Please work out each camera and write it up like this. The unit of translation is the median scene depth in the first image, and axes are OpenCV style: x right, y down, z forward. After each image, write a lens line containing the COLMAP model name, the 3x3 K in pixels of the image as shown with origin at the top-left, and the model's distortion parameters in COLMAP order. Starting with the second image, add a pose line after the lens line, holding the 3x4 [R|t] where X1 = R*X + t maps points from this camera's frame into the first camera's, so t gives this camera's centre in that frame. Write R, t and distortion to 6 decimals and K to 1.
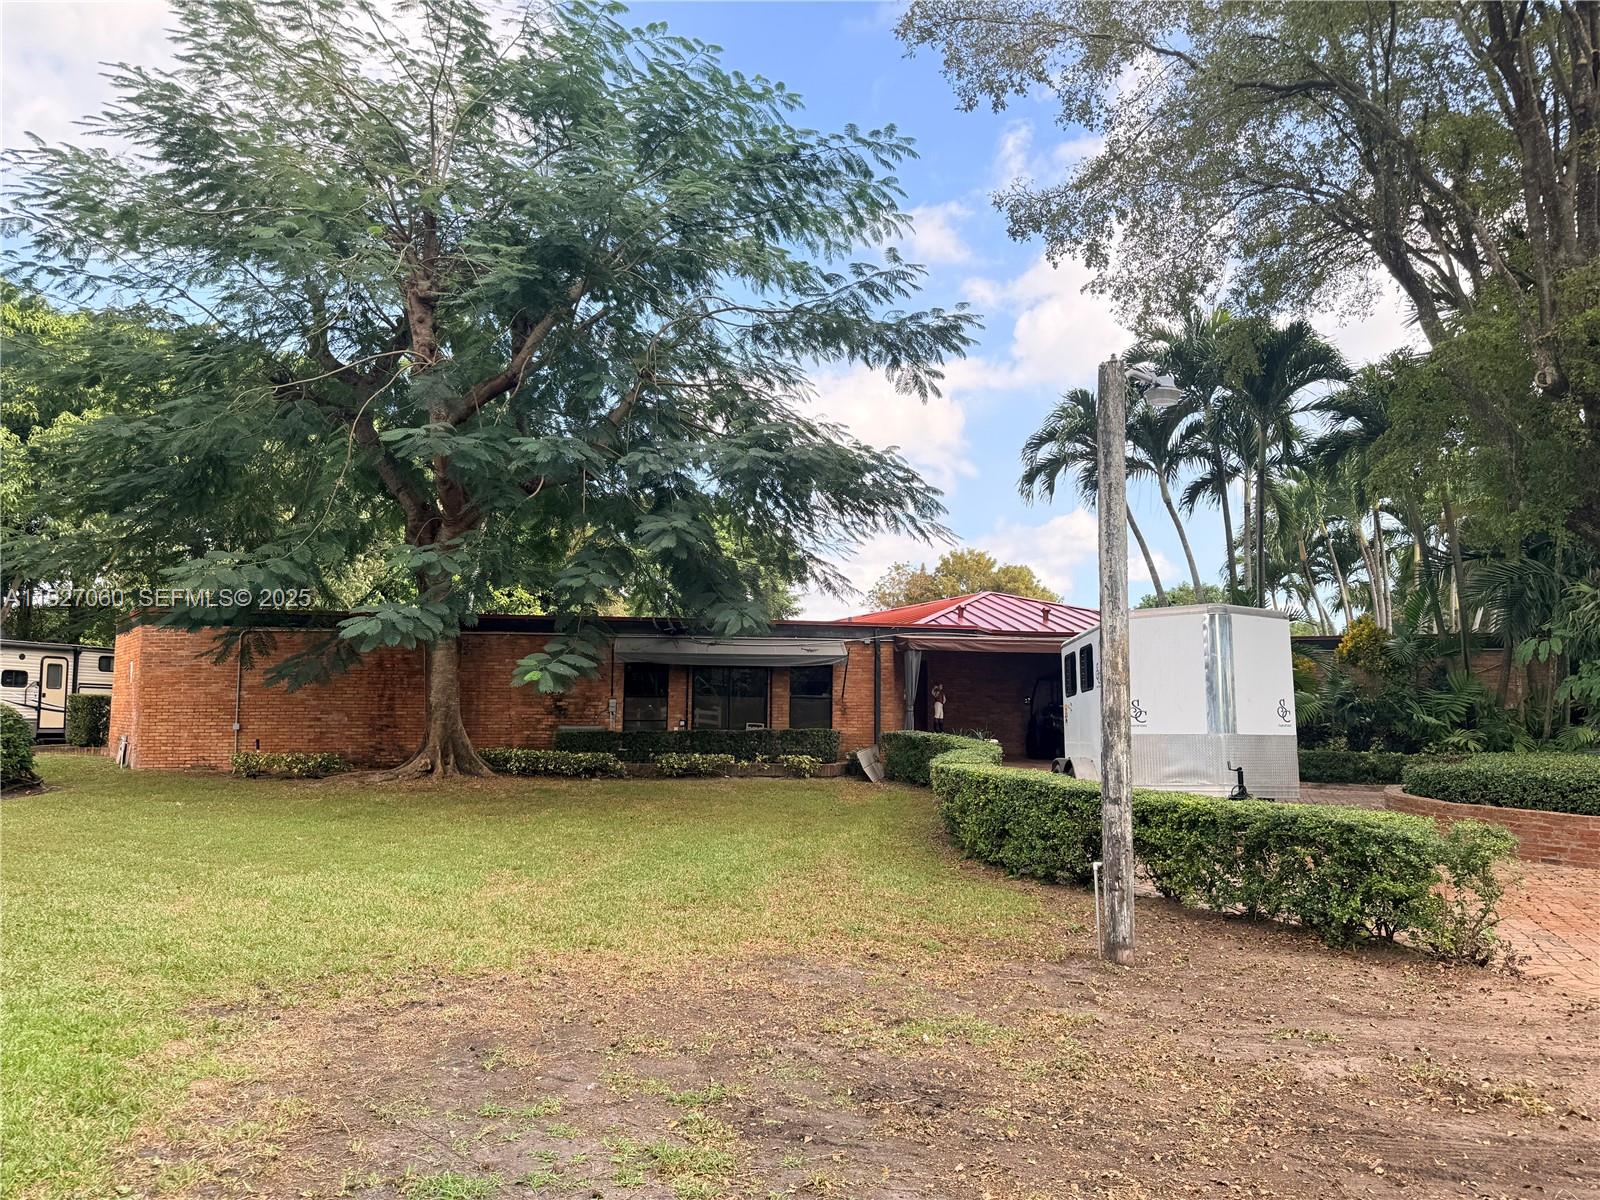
lens RADIAL K [[1113.0, 0, 800.7], [0, 1113.0, 594.5], [0, 0, 1]] dist [0.028843, -0.015851]
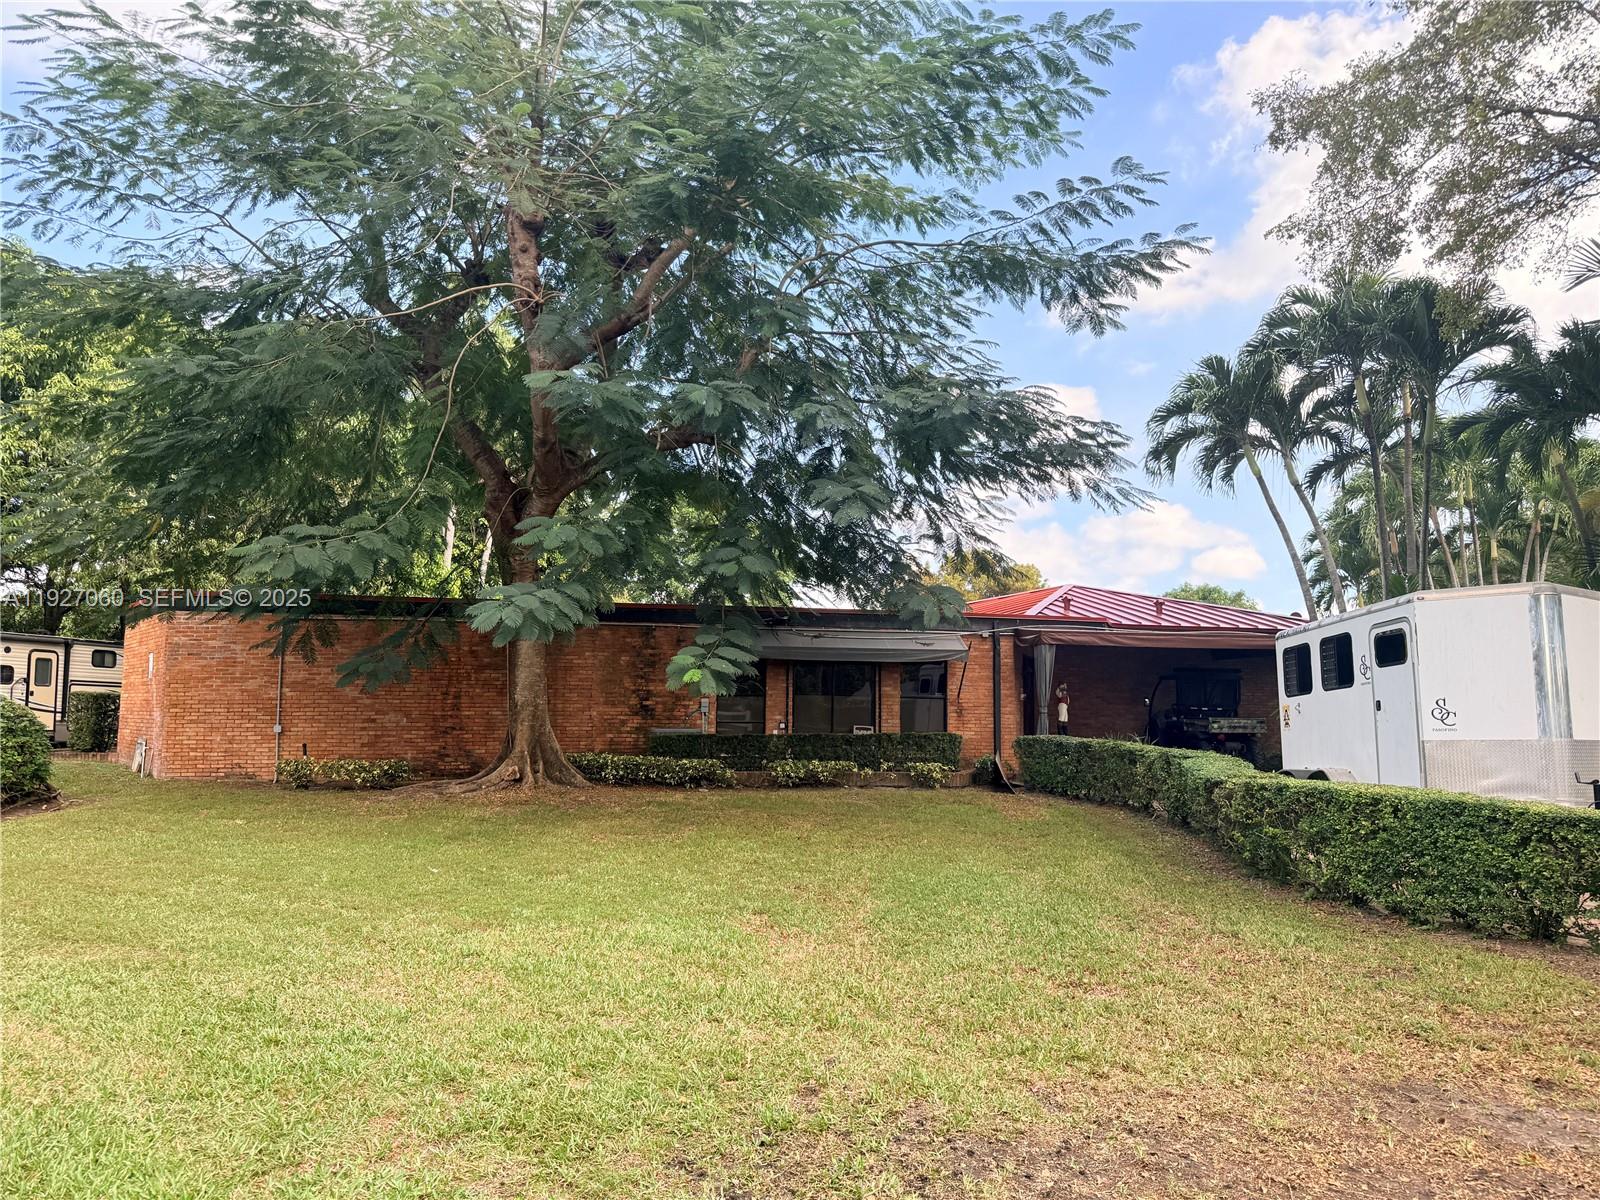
lens RADIAL K [[1113.0, 0, 798.1], [0, 1113.0, 601.7], [0, 0, 1]] dist [0.028843, -0.015851]
pose [[0.999334, 0.005010, 0.036139, -0.133229], [-0.005164, 0.999978, 0.004150, 0.013760], [-0.036117, -0.004334, 0.999338, 0.119833]]
